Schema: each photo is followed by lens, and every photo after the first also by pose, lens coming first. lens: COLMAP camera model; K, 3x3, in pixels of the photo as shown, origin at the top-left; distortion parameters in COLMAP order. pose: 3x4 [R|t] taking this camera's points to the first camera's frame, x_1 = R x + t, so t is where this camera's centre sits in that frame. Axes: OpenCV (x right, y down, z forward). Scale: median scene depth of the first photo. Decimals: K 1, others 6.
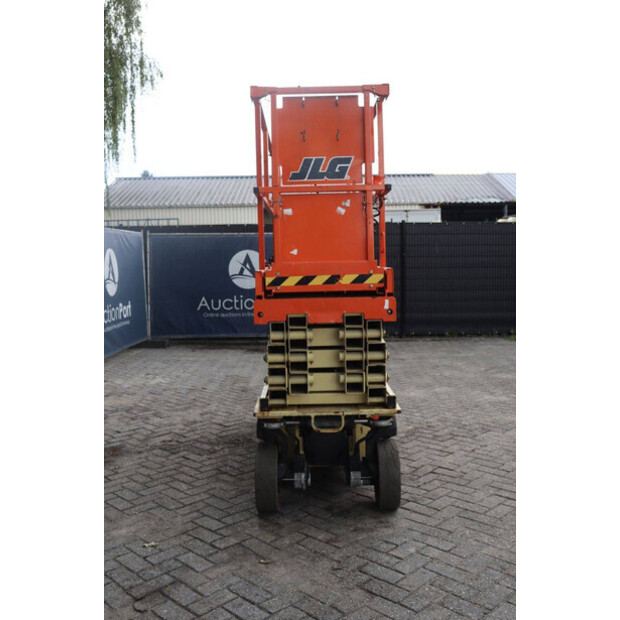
lens RADIAL K [[632.6, 0, 310.7], [0, 632.6, 282.8], [0, 0, 1]] dist [-0.056955, 0.005881]
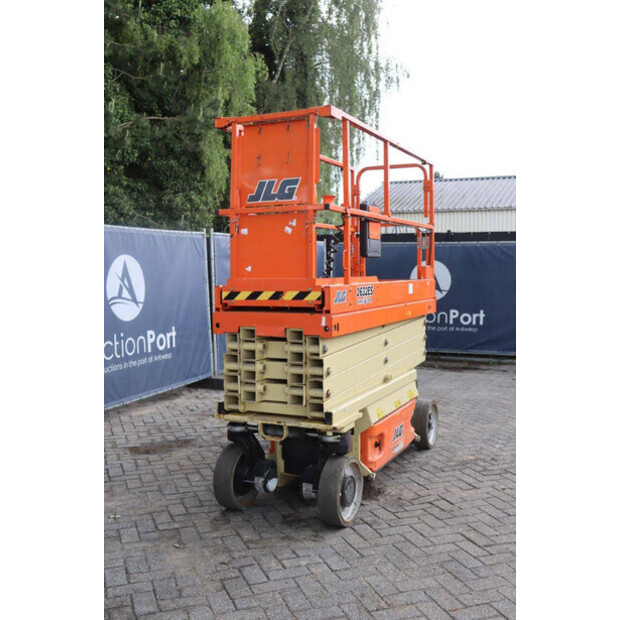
lens RADIAL K [[684.6, 0, 309.3], [0, 684.6, 275.1], [0, 0, 1]] dist [-0.068491, 0.128557]
pose [[0.905236, 0.016279, -0.424597, 0.562592], [-0.026575, 0.999479, -0.018337, -0.019335], [0.424078, 0.027883, 0.905197, -0.010967]]
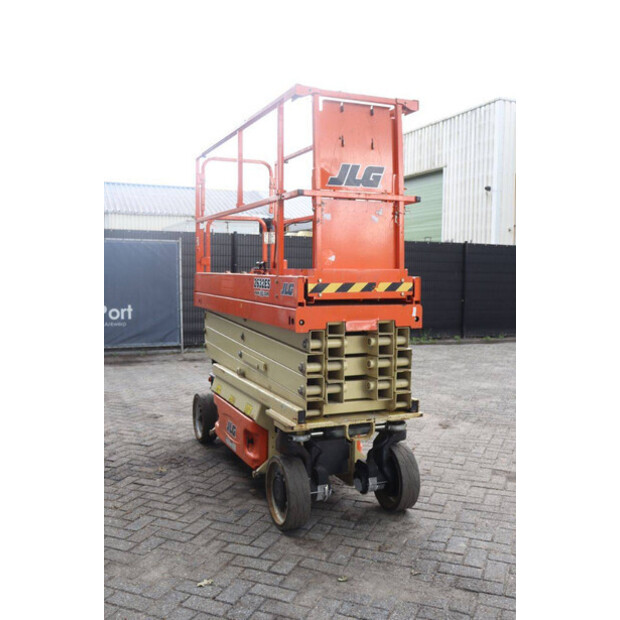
lens RADIAL K [[618.7, 0, 308.9], [0, 618.7, 285.5], [0, 0, 1]] dist [-0.059931, 0.026850]
pose [[0.922300, 0.018059, 0.386052, -0.427599], [-0.012622, 0.999782, -0.016615, 0.009840], [-0.386268, 0.010451, 0.922327, 0.131546]]
